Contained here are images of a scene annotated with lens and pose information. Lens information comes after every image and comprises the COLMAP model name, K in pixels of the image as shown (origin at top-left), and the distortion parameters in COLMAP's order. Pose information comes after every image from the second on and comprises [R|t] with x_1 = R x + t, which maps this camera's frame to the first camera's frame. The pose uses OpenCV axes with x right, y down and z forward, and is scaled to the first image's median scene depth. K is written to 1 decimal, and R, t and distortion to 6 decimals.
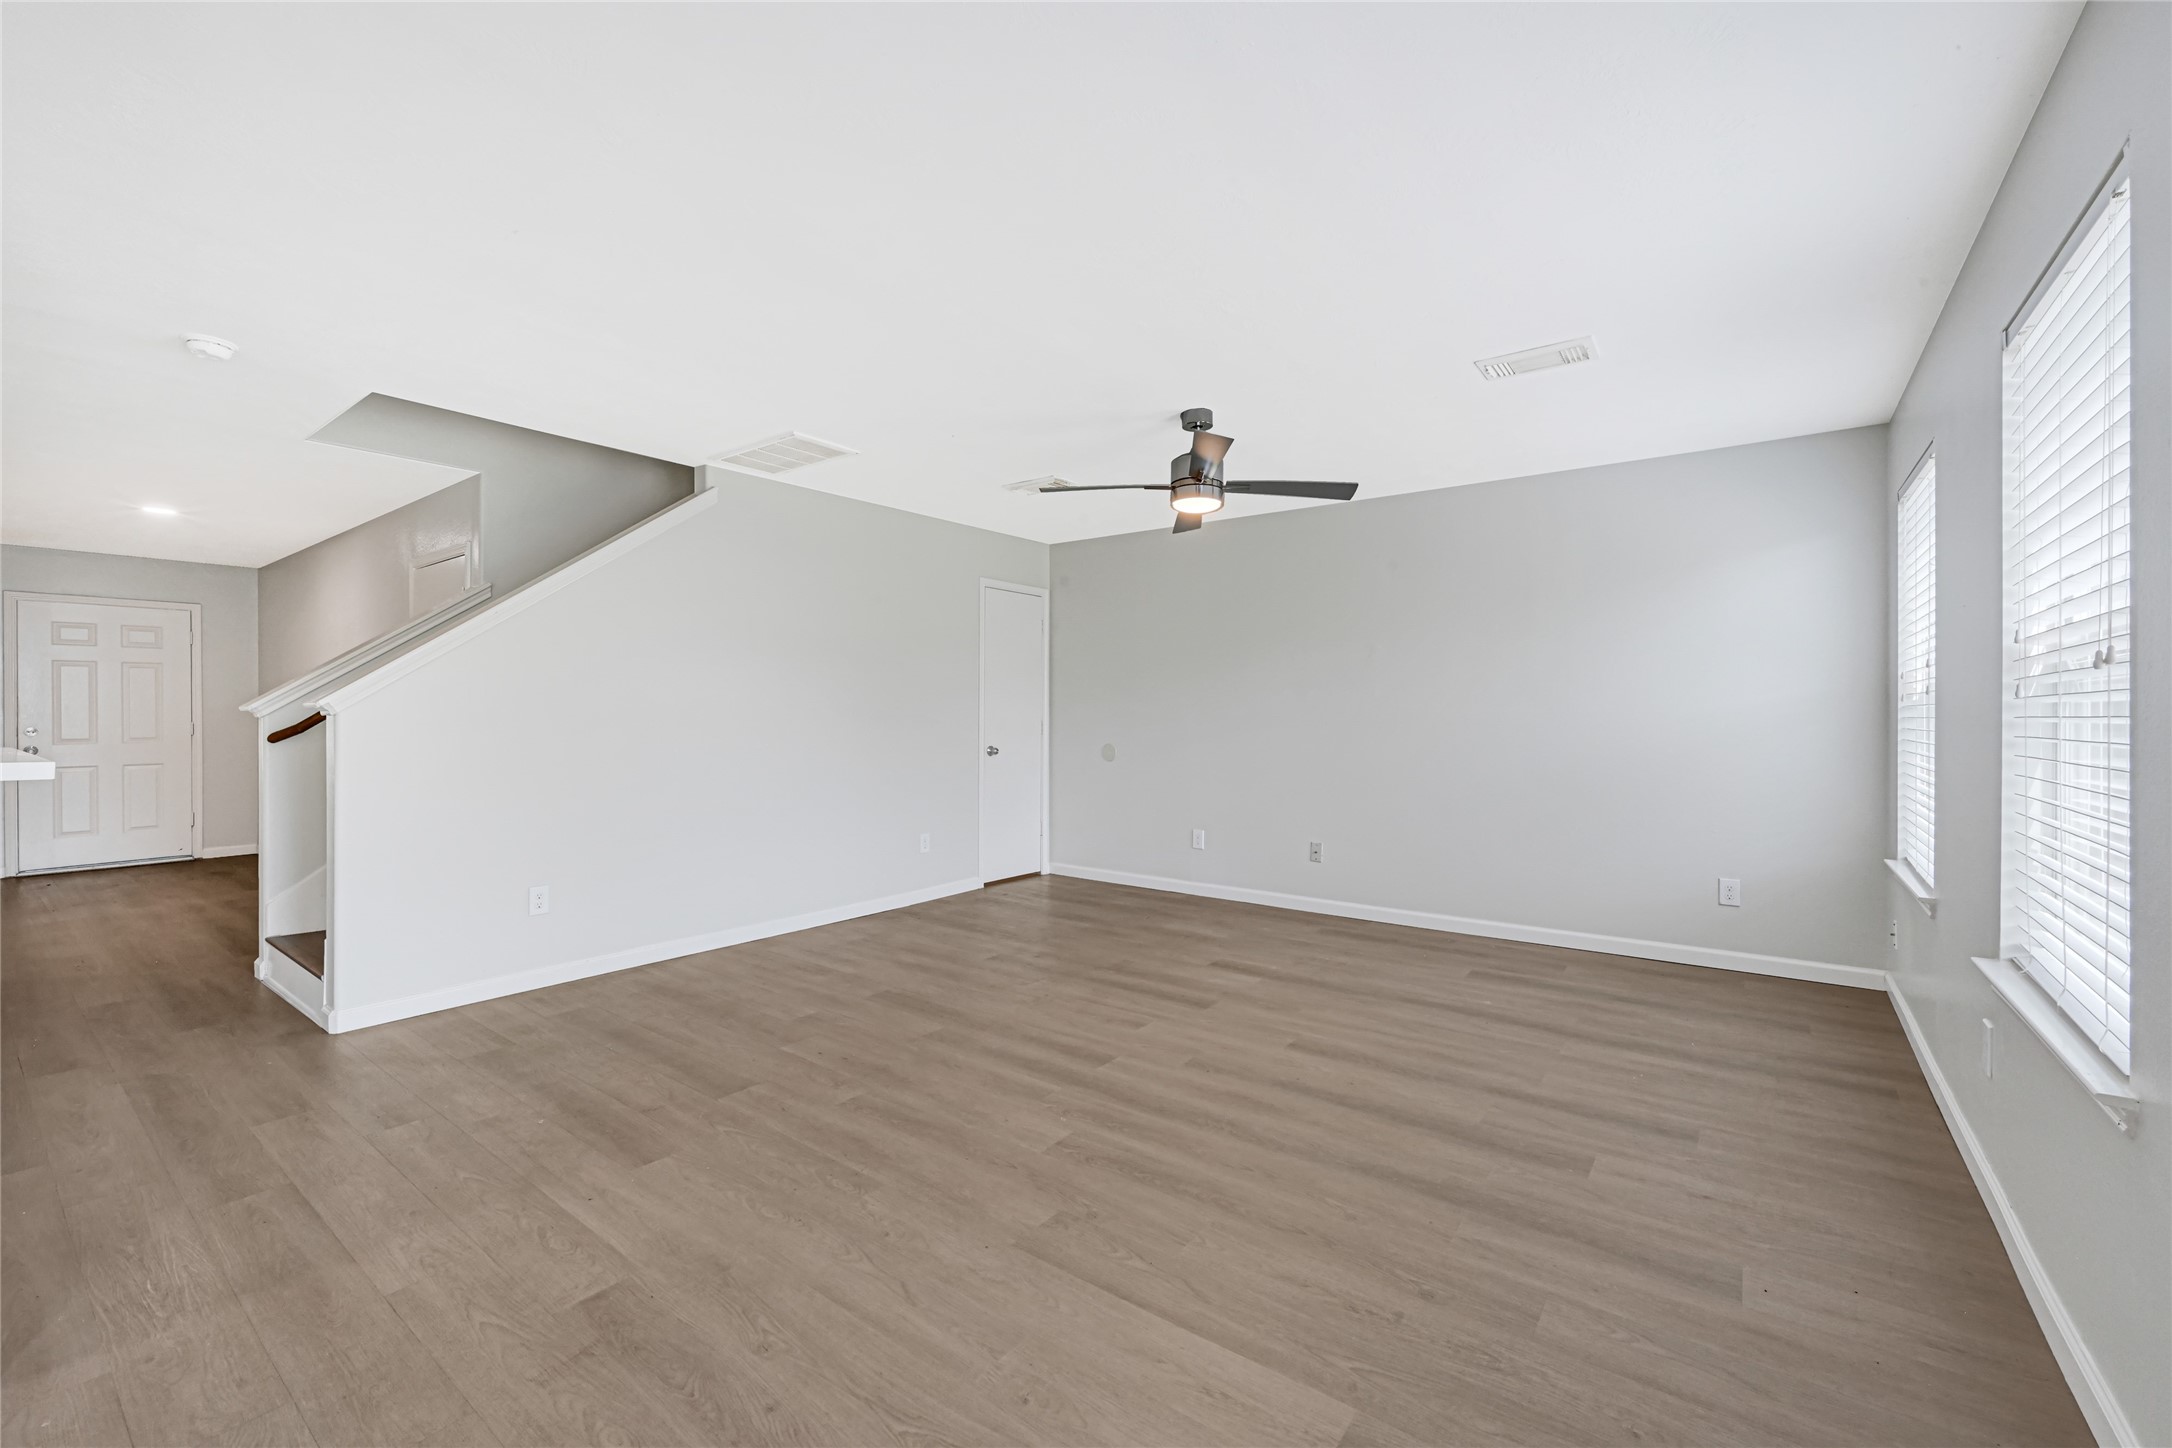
lens RADIAL K [[884.7, 0, 1093.0], [0, 884.7, 717.2], [0, 0, 1]] dist [-0.000093, 0.001095]
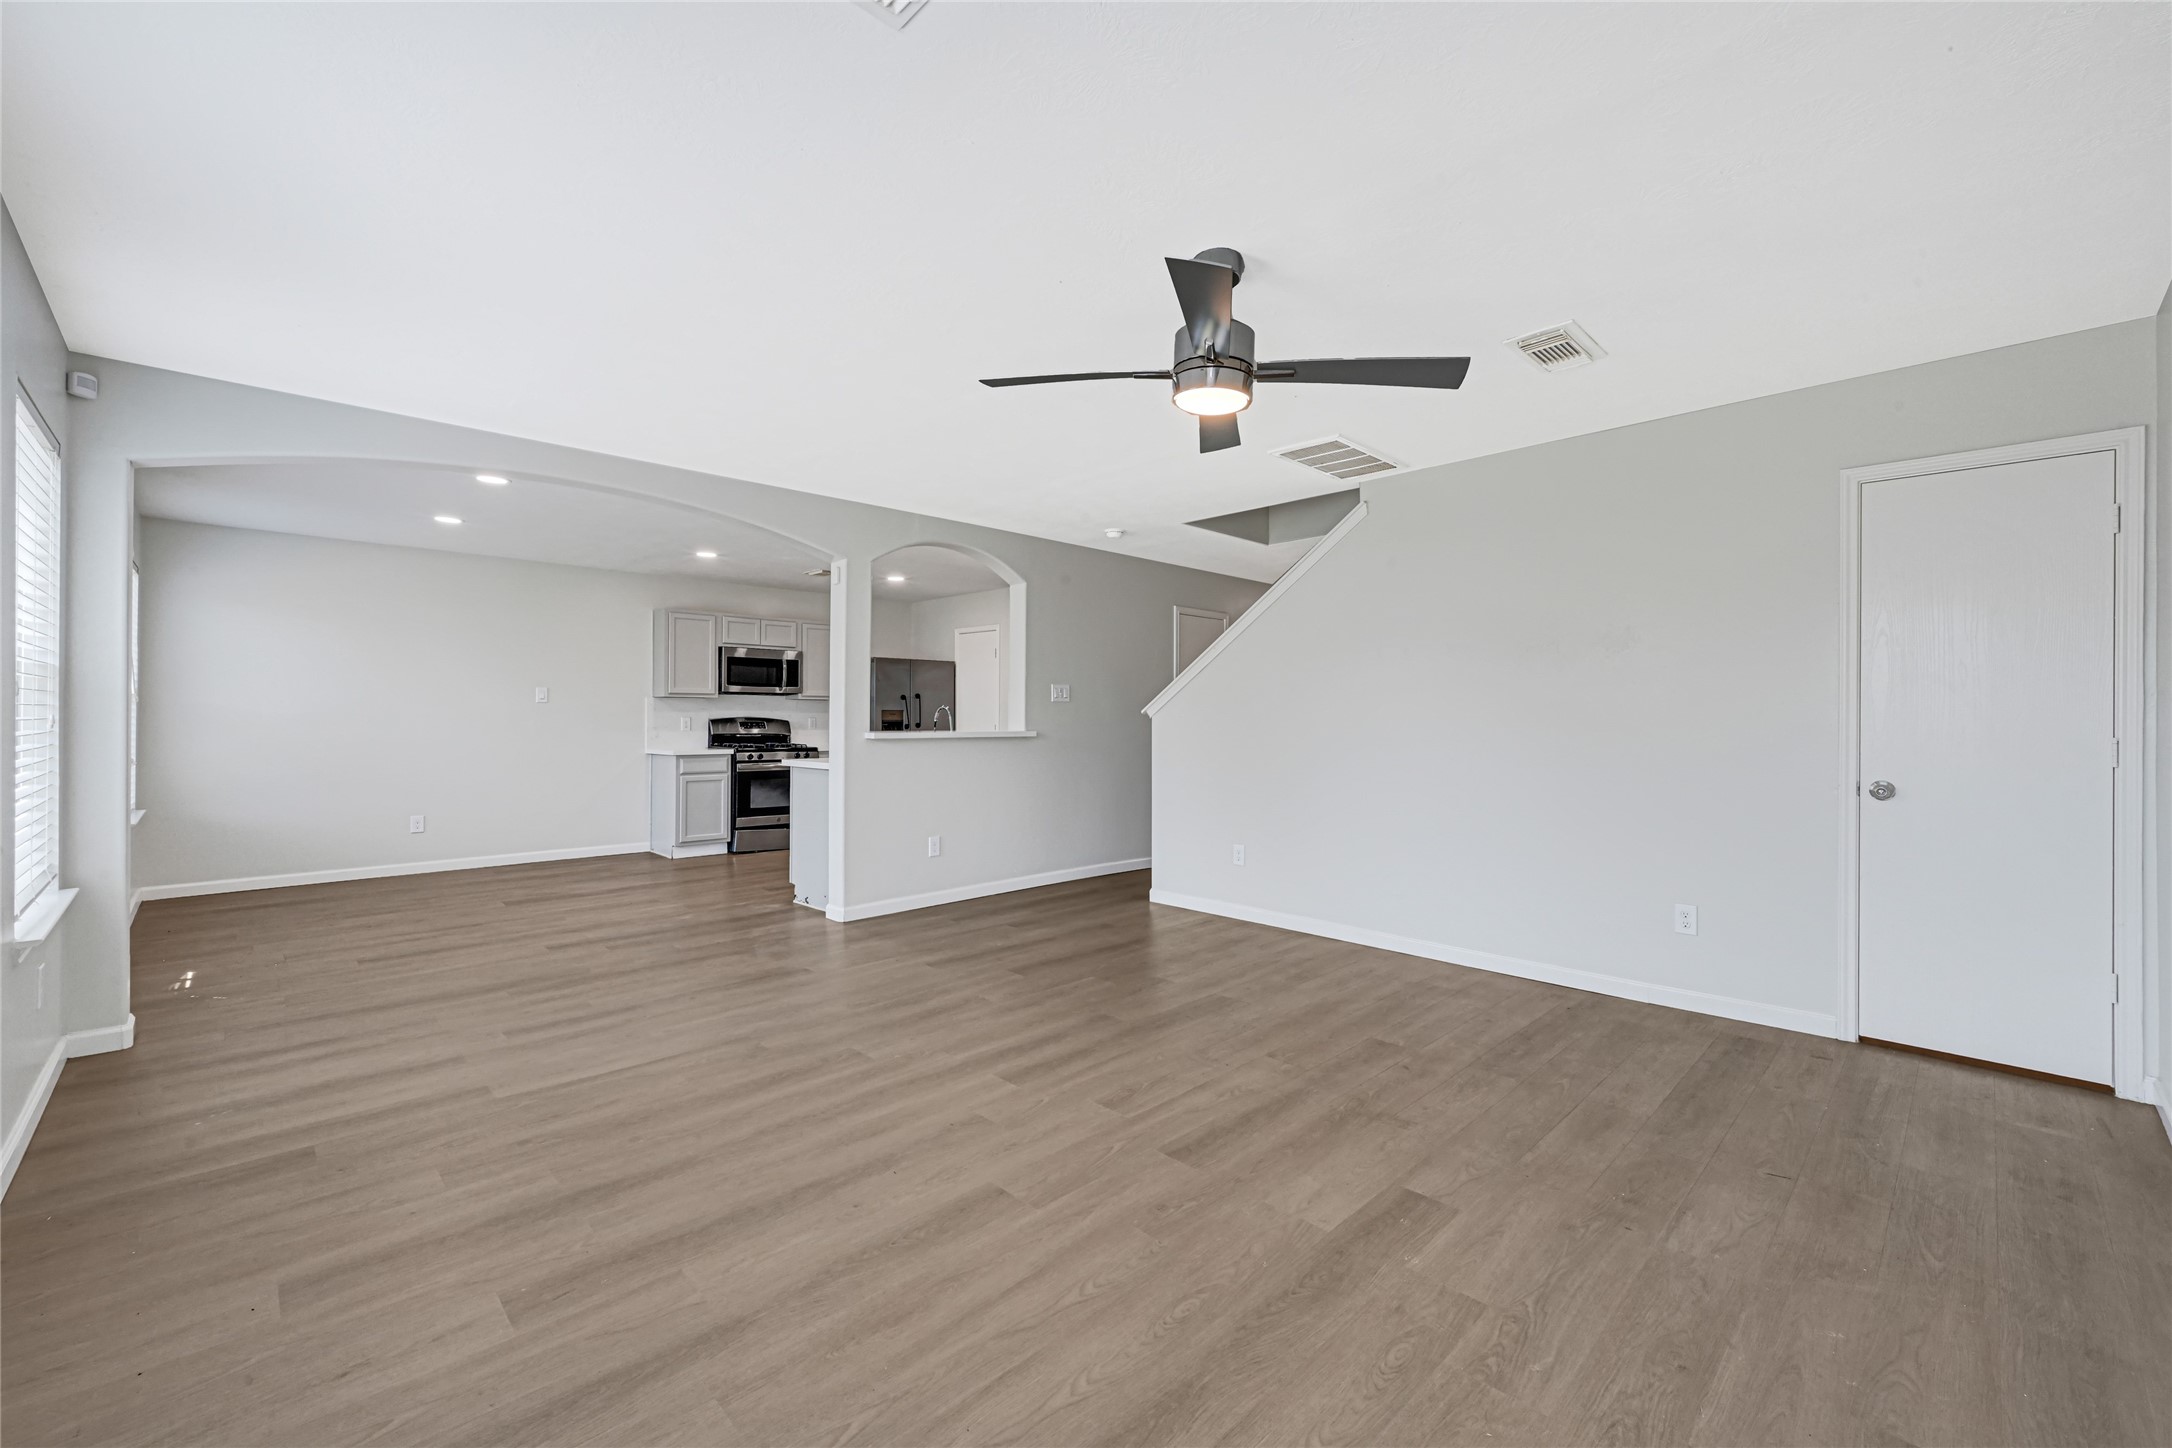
lens RADIAL K [[884.7, 0, 1091.0], [0, 884.7, 712.9], [0, 0, 1]] dist [-0.000093, 0.001095]
pose [[-0.154749, -0.007262, -0.987927, 0.905380], [-0.006220, 0.999960, -0.006376, -0.002780], [0.987934, 0.005158, -0.154788, 1.176425]]
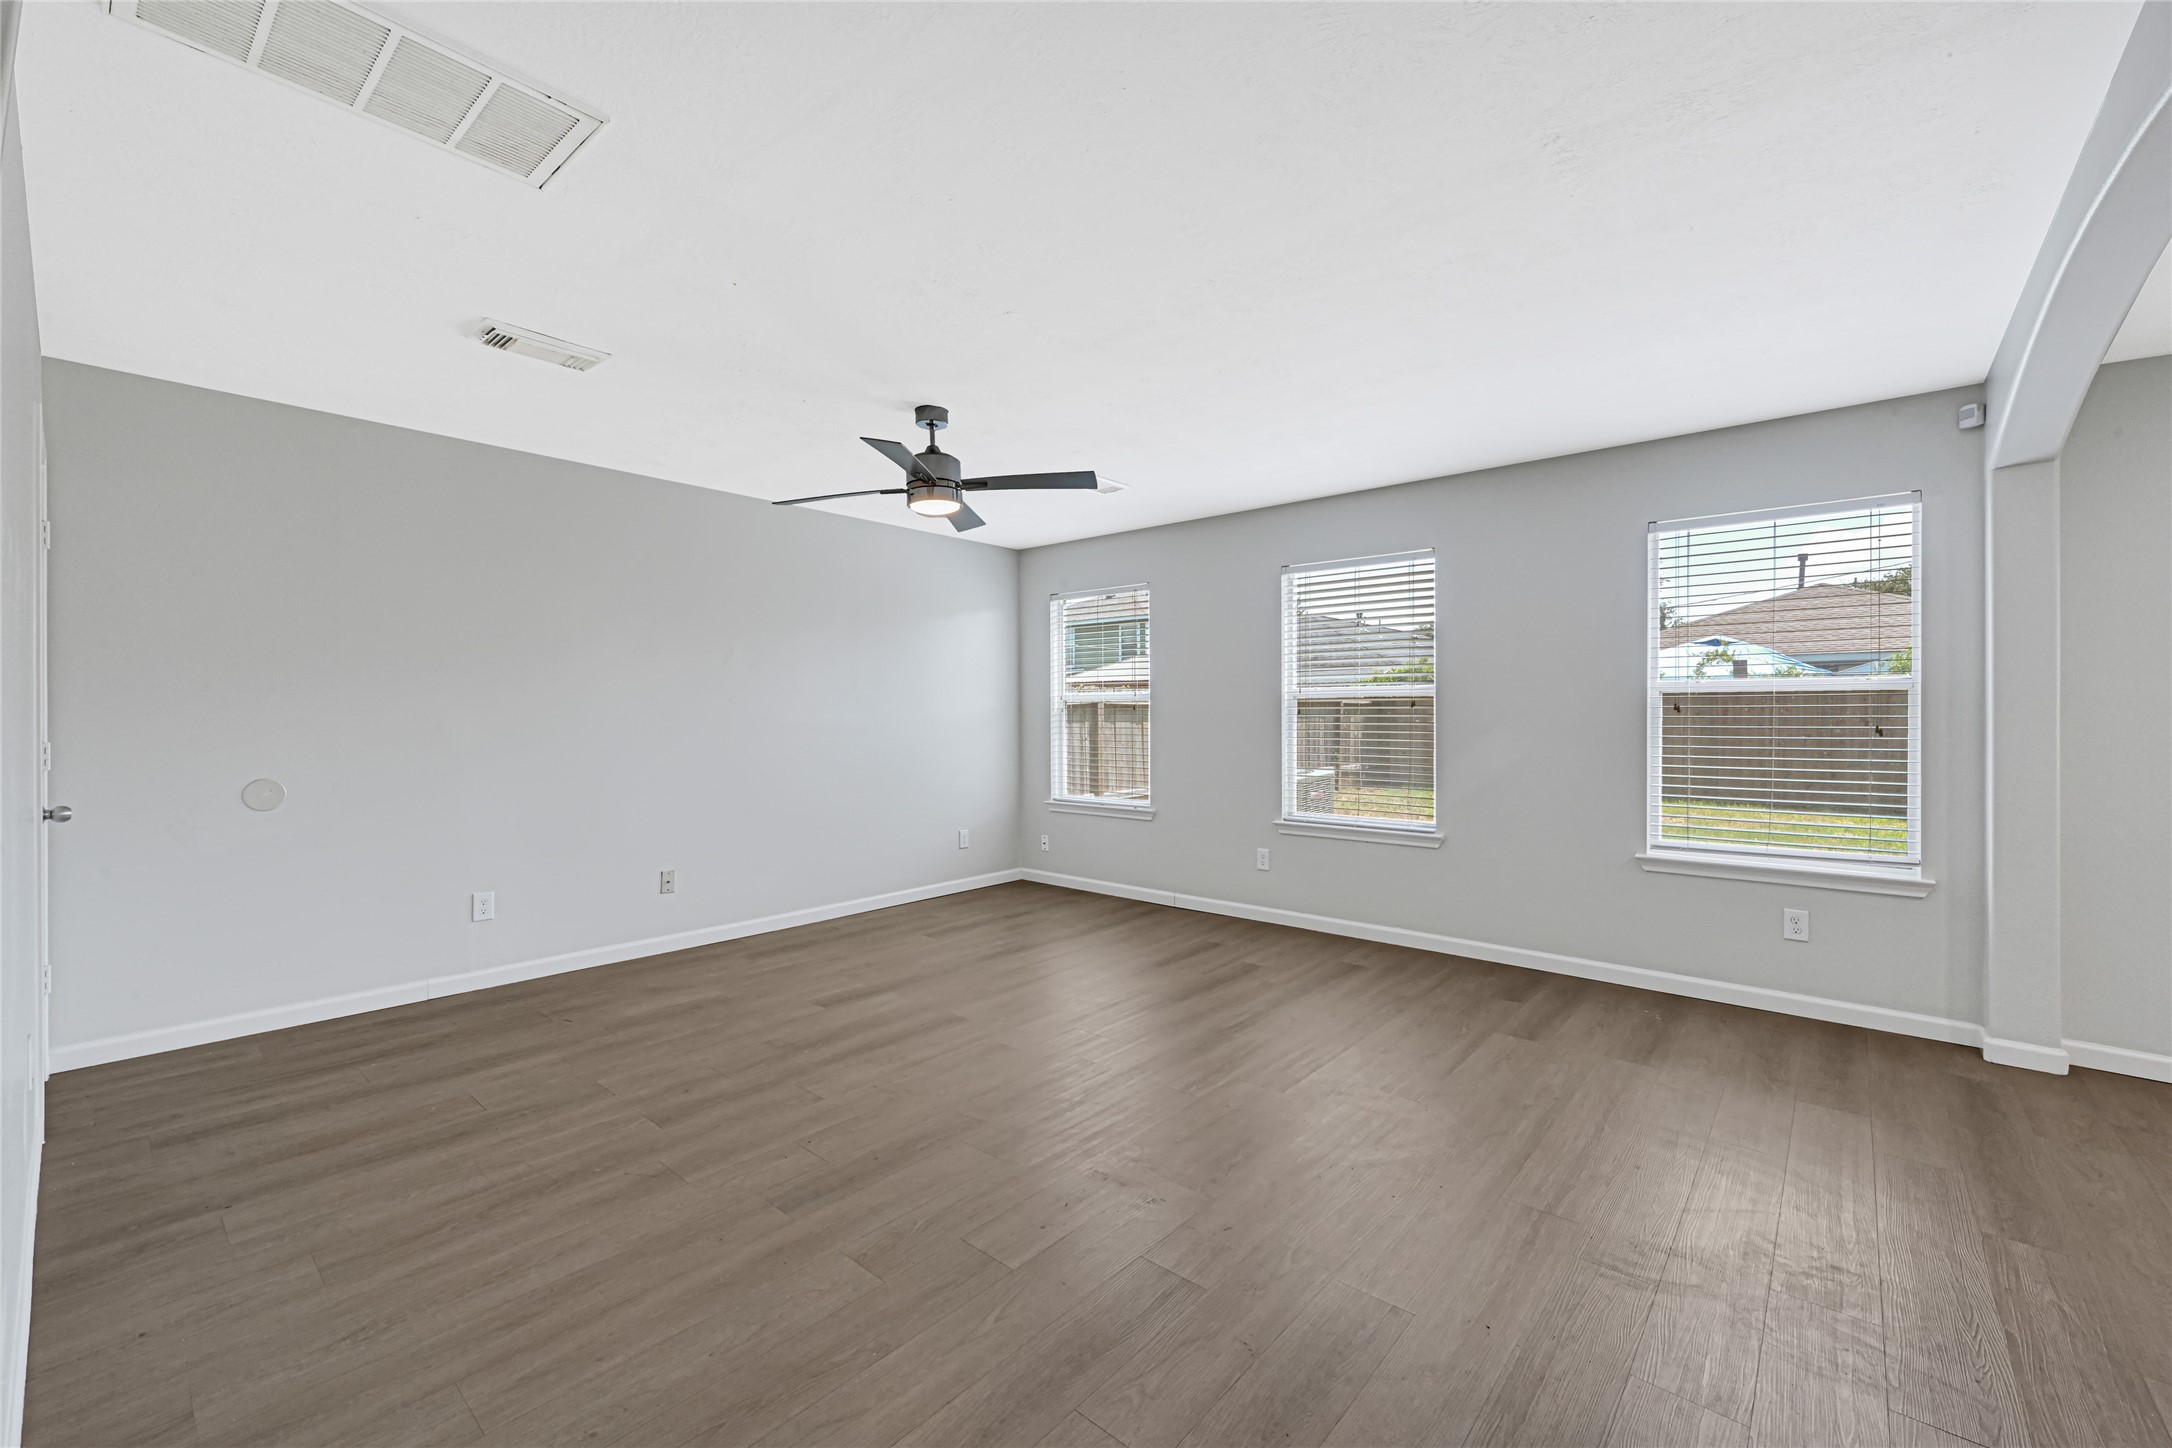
lens RADIAL K [[884.7, 0, 1089.4], [0, 884.7, 717.5], [0, 0, 1]] dist [-0.000093, 0.001095]
pose [[0.068180, -0.006641, 0.997651, -0.958926], [0.003142, 0.999974, 0.006442, -0.018142], [-0.997668, 0.002696, 0.068199, 0.891117]]
